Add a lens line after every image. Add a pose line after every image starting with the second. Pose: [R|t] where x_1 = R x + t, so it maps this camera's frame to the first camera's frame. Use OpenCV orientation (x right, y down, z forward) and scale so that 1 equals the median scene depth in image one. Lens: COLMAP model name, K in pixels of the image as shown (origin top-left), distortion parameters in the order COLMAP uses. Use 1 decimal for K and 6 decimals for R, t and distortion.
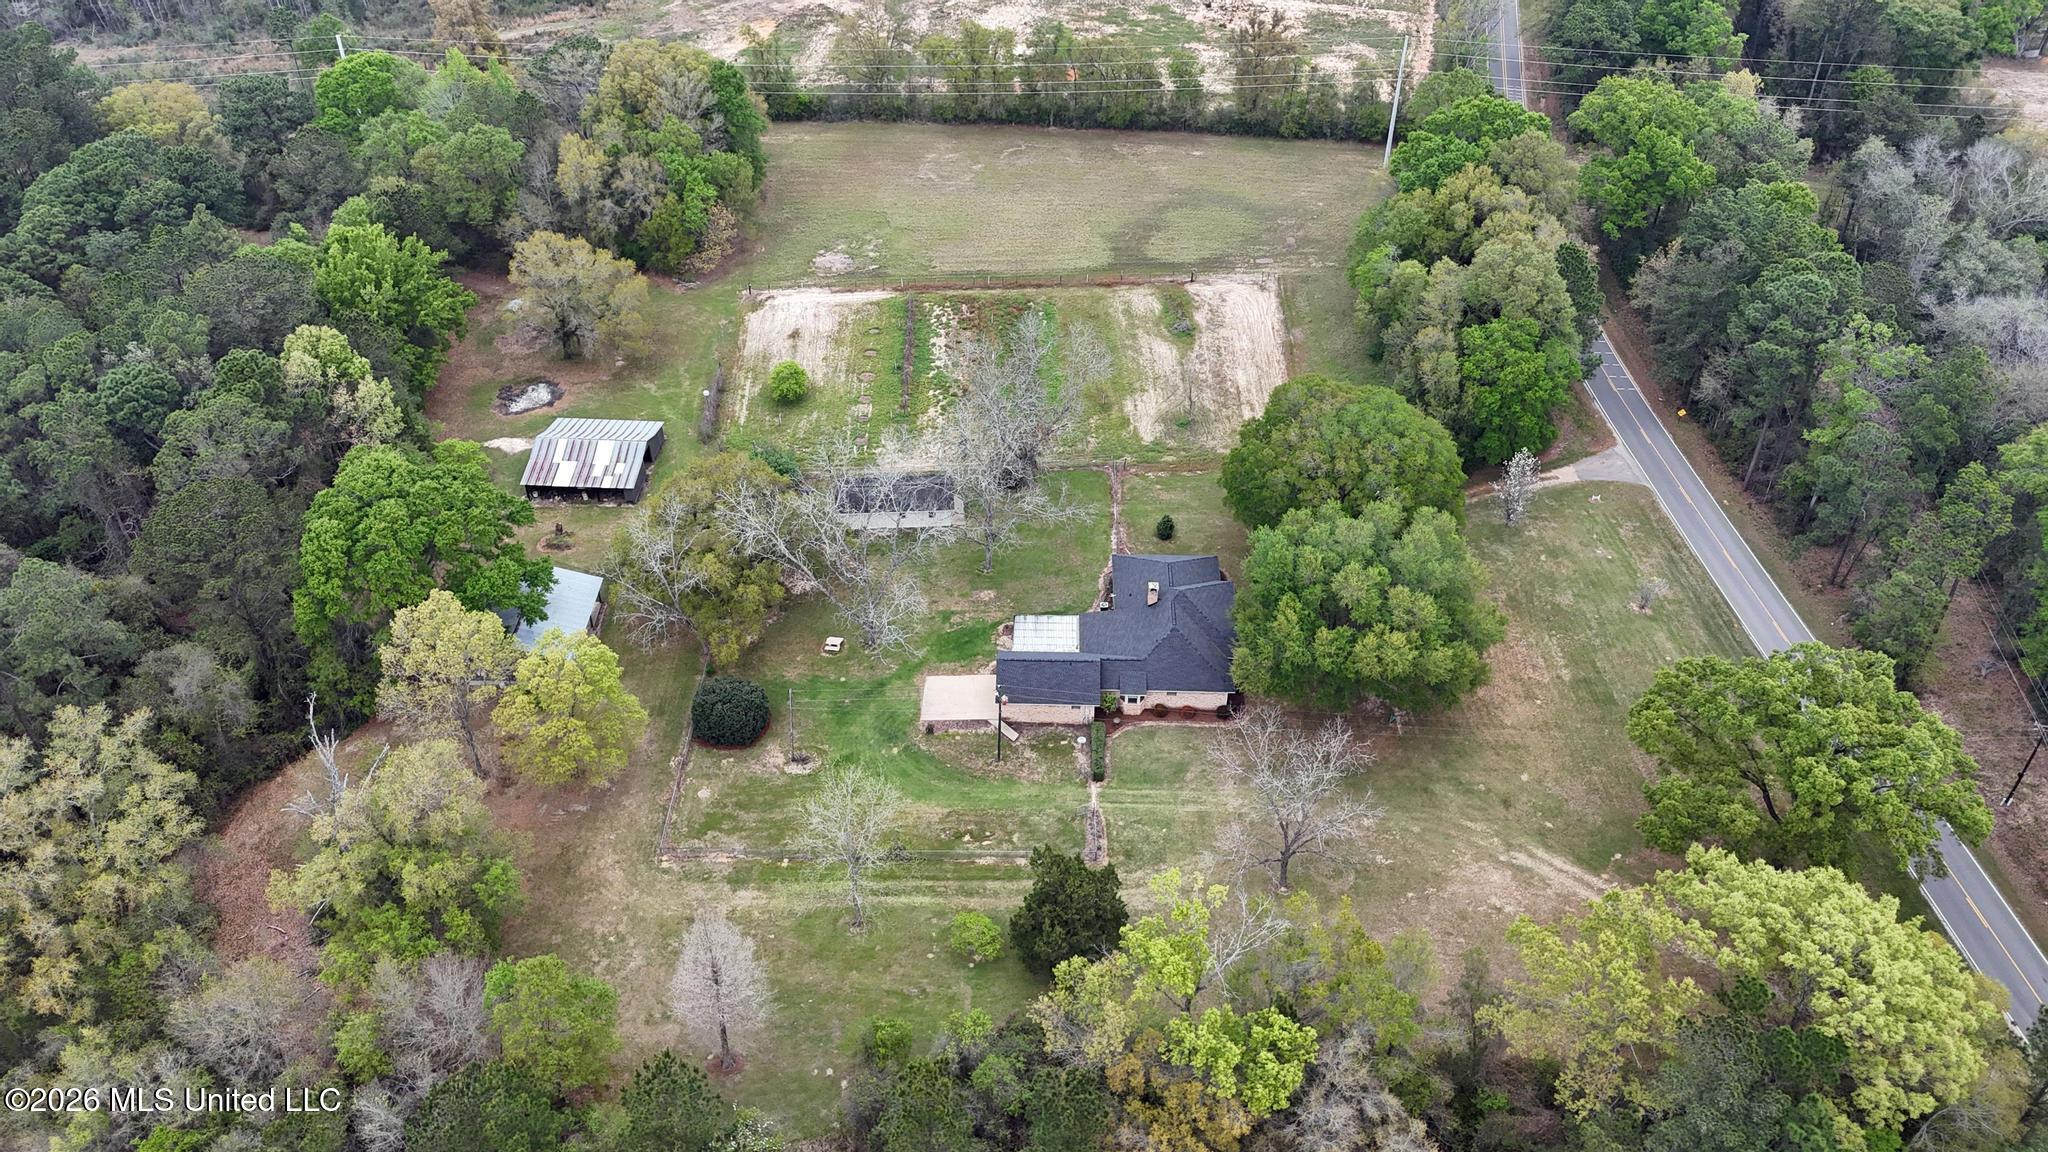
lens RADIAL K [[1508.2, 0, 1032.3], [0, 1508.2, 573.3], [0, 0, 1]] dist [0.058061, -0.032546]
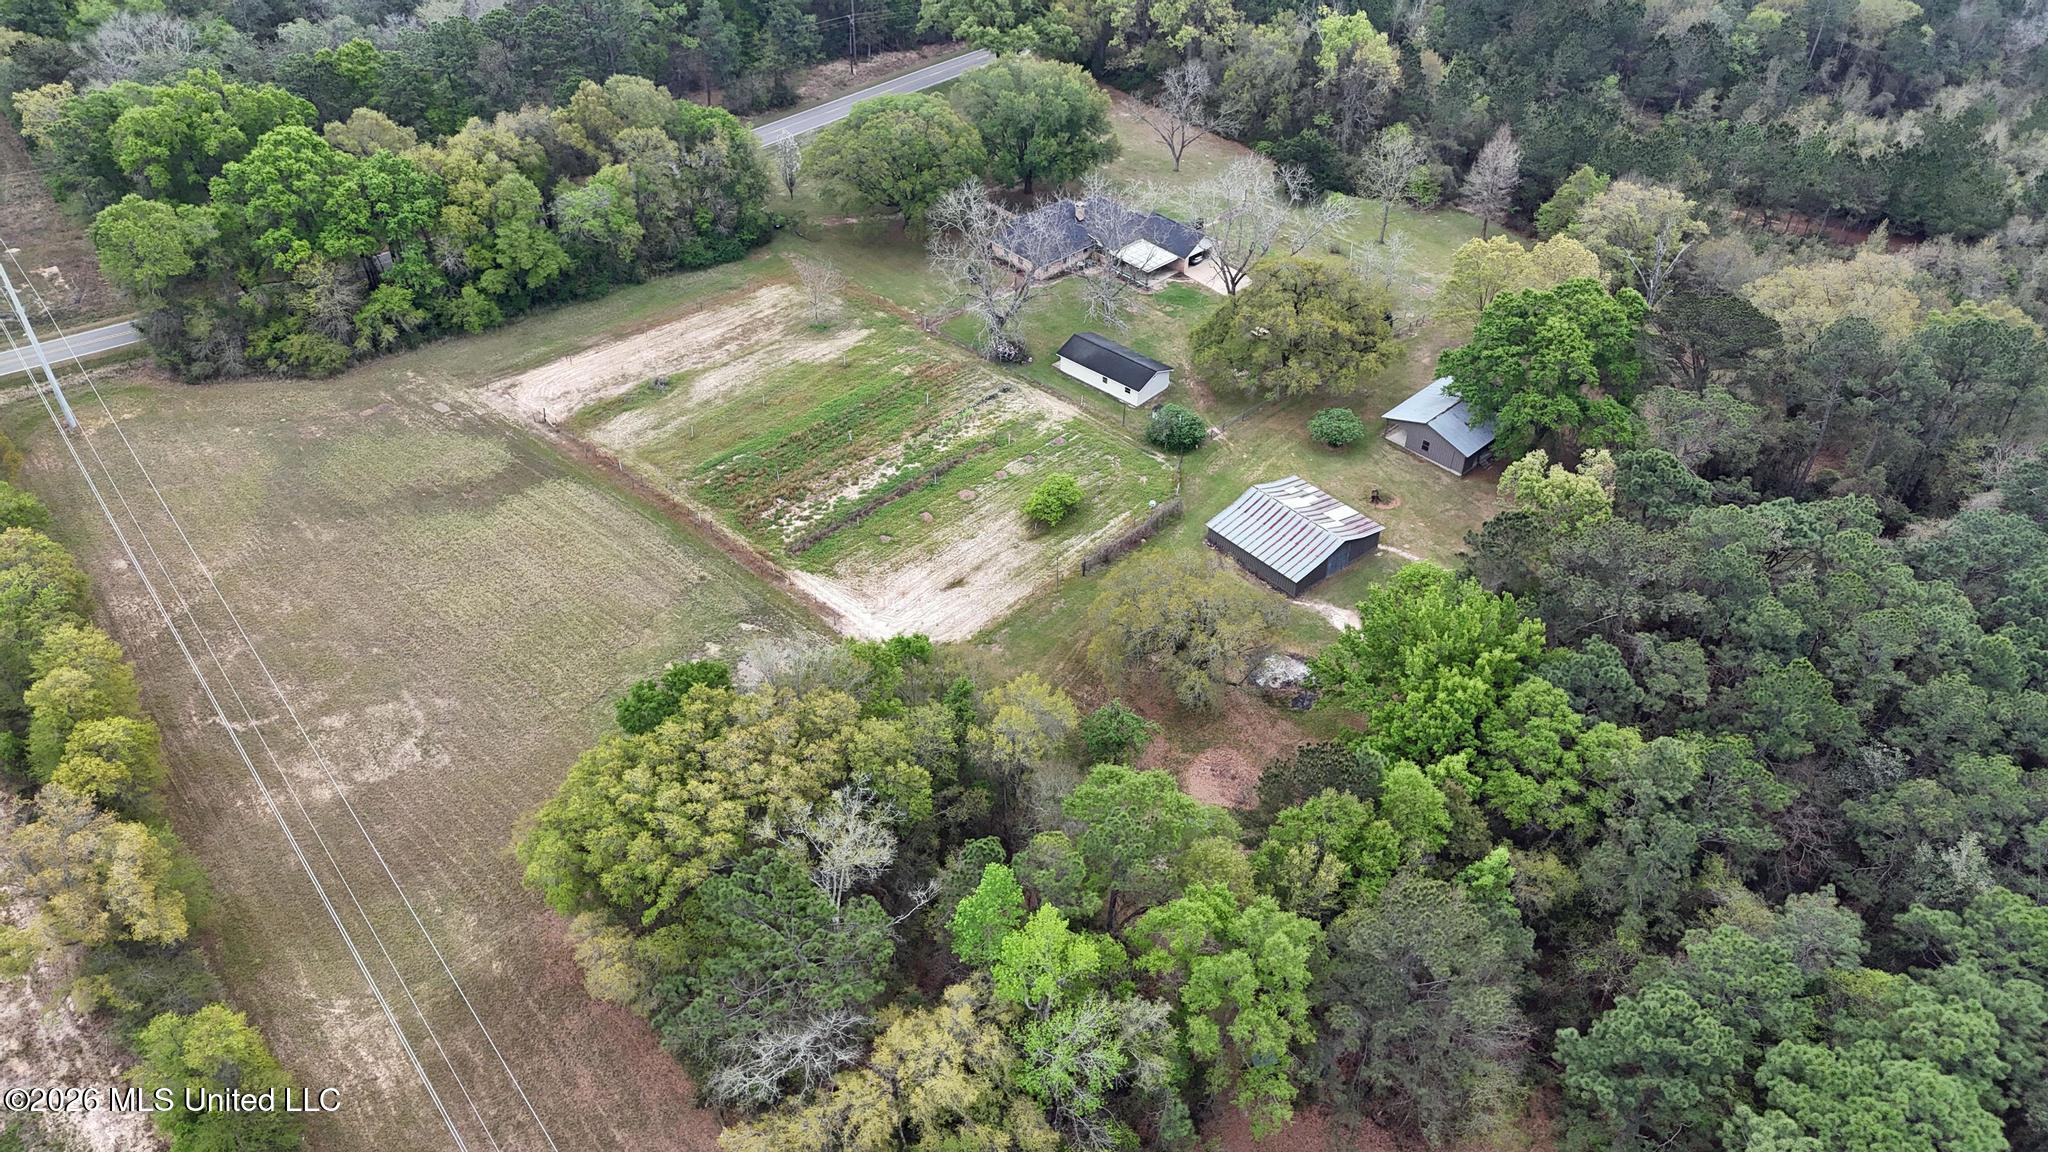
lens RADIAL K [[1508.2, 0, 1026.4], [0, 1508.2, 575.0], [0, 0, 1]] dist [0.058061, -0.032546]
pose [[-0.693402, -0.467629, 0.548194, -0.637670], [0.424307, 0.349907, 0.835182, -0.833438], [-0.582372, 0.811719, -0.044208, 1.069912]]
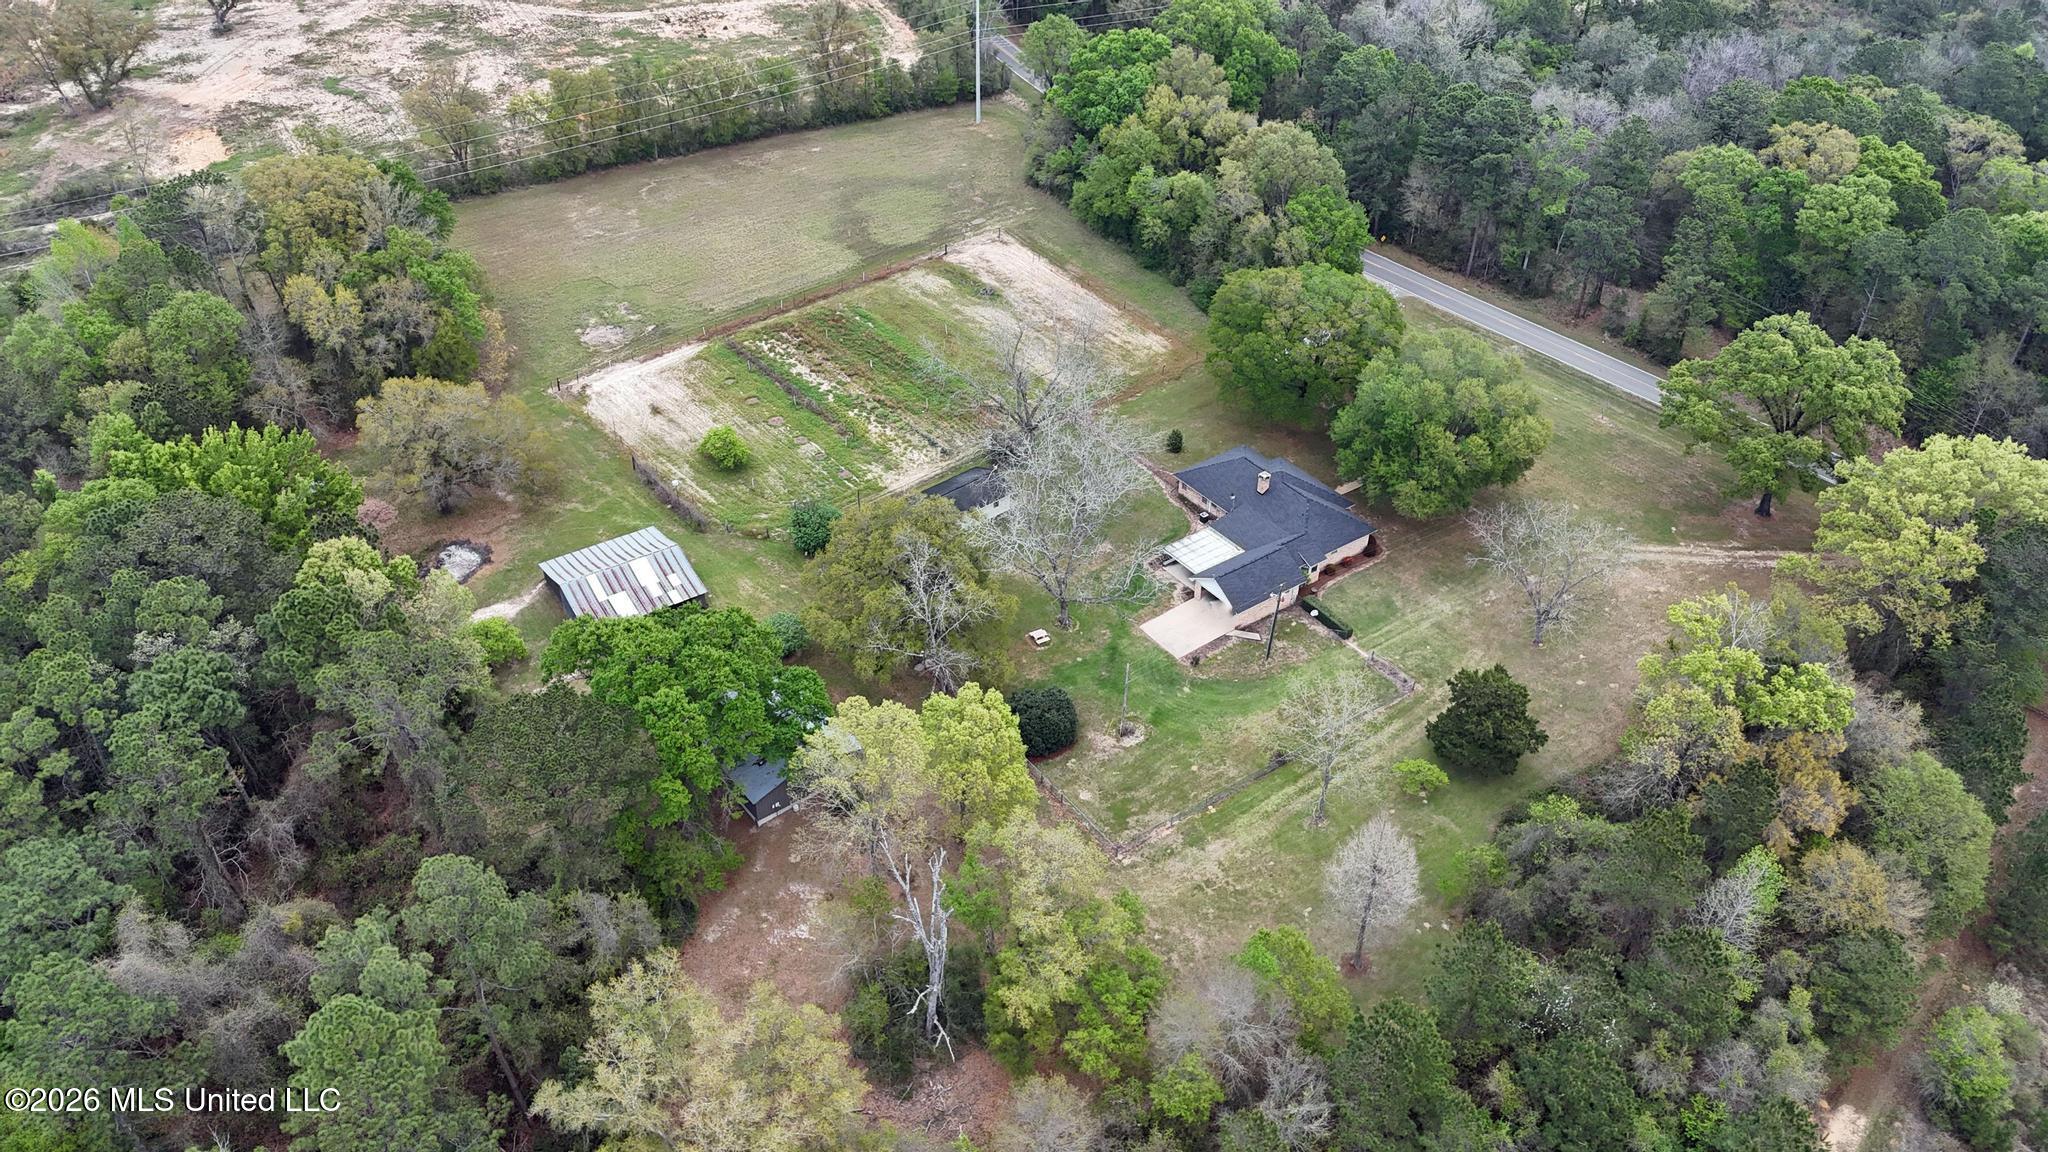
lens RADIAL K [[1508.2, 0, 1034.4], [0, 1508.2, 577.4], [0, 0, 1]] dist [0.058061, -0.032546]
pose [[0.796303, -0.363771, 0.483293, -0.488510], [0.364027, 0.926280, 0.097411, -0.072611], [-0.483100, 0.098363, 0.870022, 0.088611]]
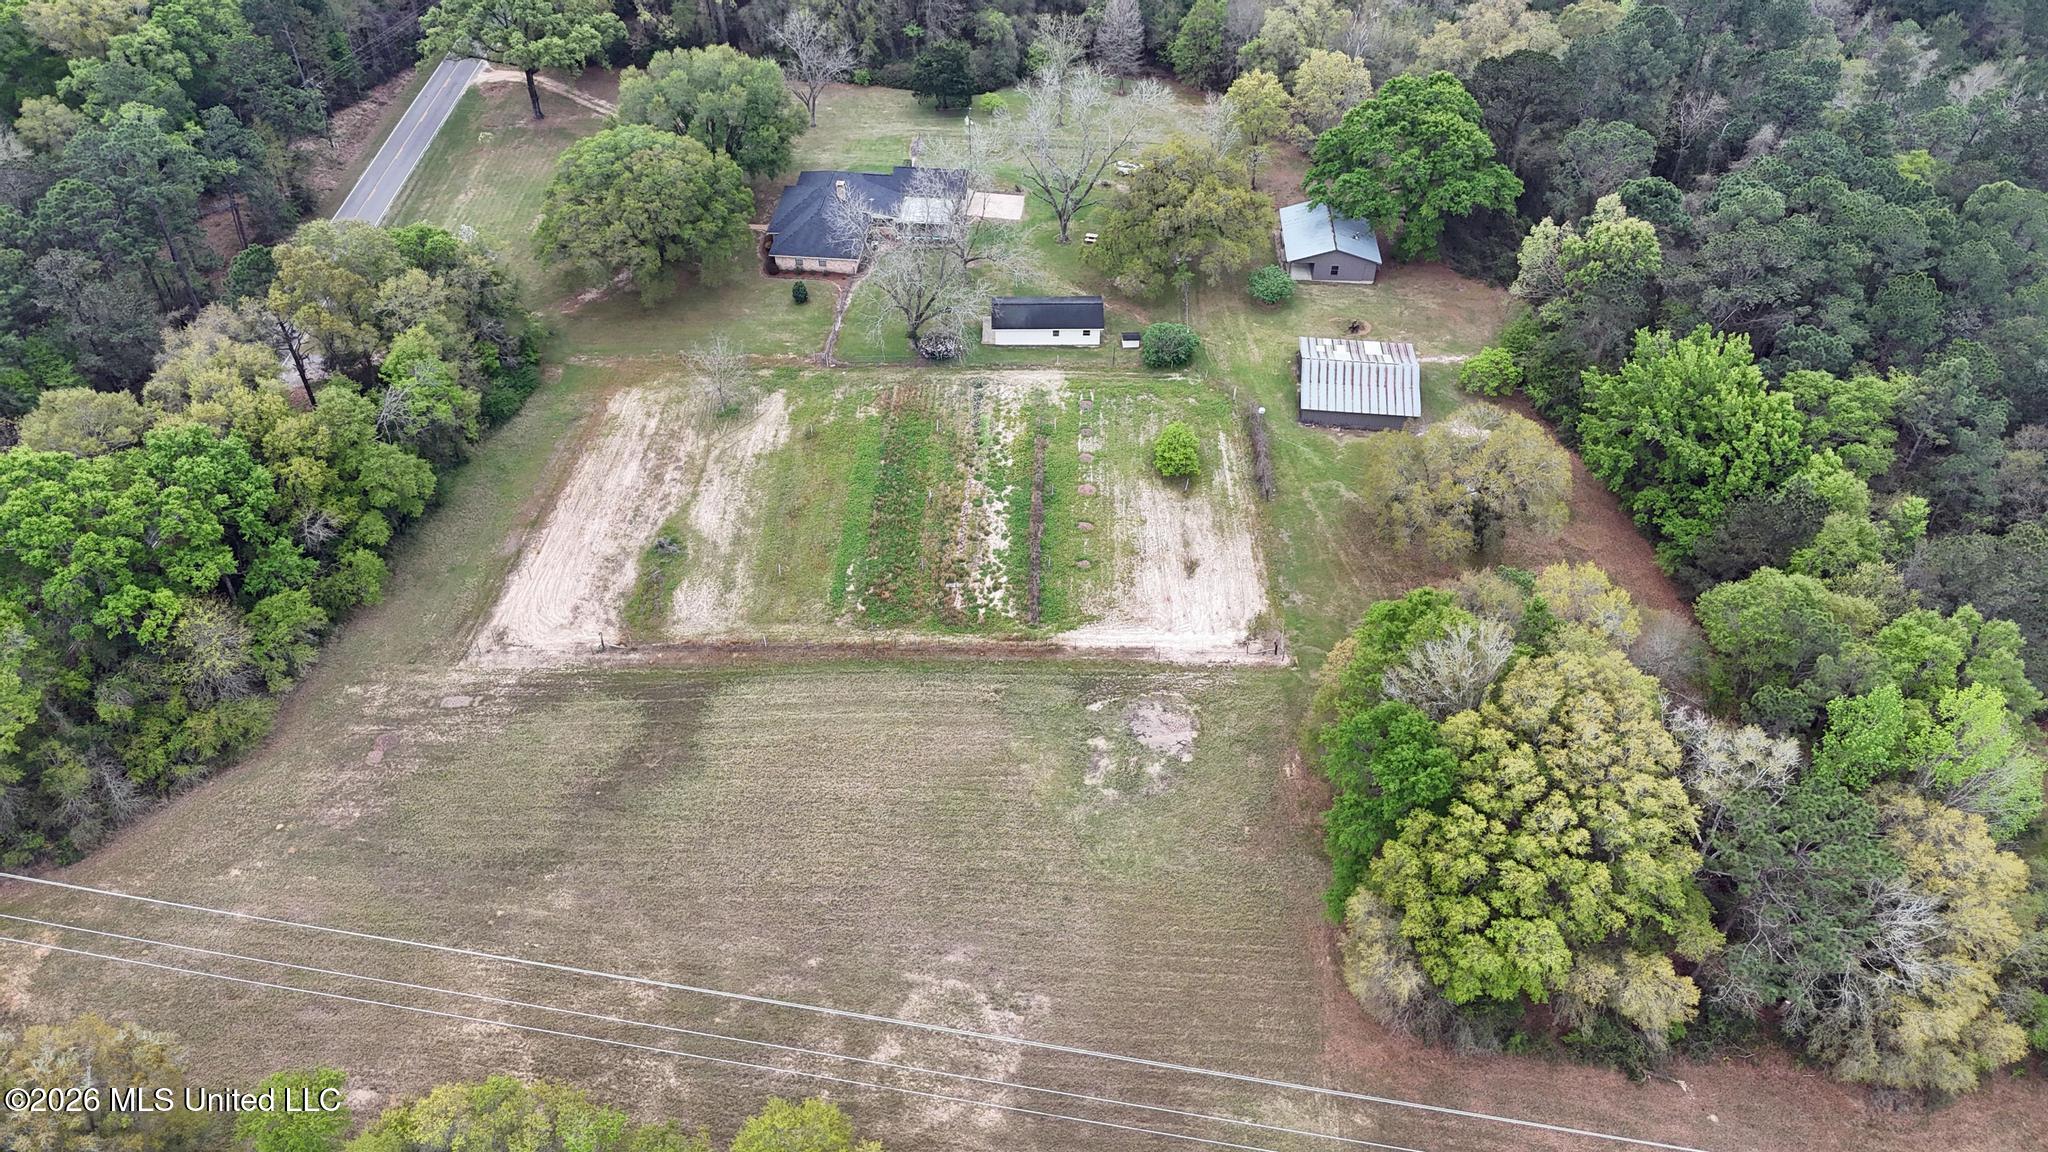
lens RADIAL K [[1508.2, 0, 1036.5], [0, 1508.2, 577.1], [0, 0, 1]] dist [0.058061, -0.032546]
pose [[-0.998228, -0.051266, 0.030214, -0.110568], [0.020795, 0.175197, 0.984314, -0.937889], [-0.055755, 0.983198, -0.173821, 1.205927]]
